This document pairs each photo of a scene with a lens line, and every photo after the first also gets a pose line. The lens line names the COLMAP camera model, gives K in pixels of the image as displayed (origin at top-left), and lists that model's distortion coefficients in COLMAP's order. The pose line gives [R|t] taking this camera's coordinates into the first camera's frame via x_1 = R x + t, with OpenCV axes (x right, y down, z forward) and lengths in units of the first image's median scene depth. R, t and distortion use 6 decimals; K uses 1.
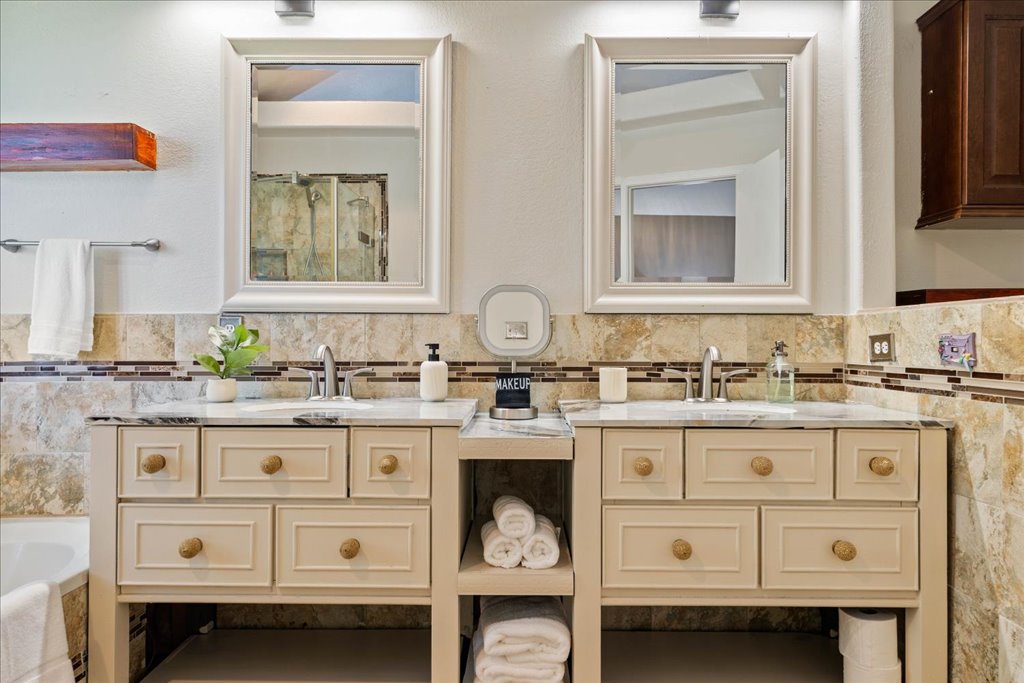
lens RADIAL K [[649.6, 0, 512.0], [0, 649.6, 341.5], [0, 0, 1]] dist [-0.000059, 0.000764]
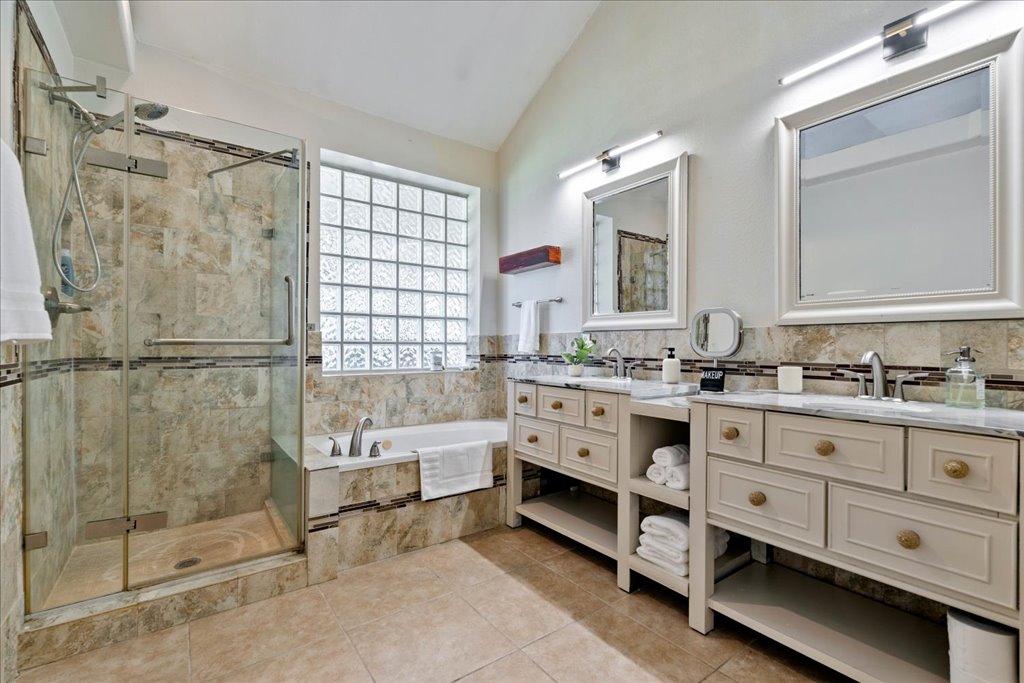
lens RADIAL K [[459.0, 0, 520.0], [0, 459.0, 341.0], [0, 0, 1]] dist [-0.000038, 0.000163]
pose [[0.601190, -0.006853, -0.799077, 0.566408], [-0.003141, 0.999935, -0.010939, 0.000317], [0.799100, 0.009087, 0.601129, 0.012947]]
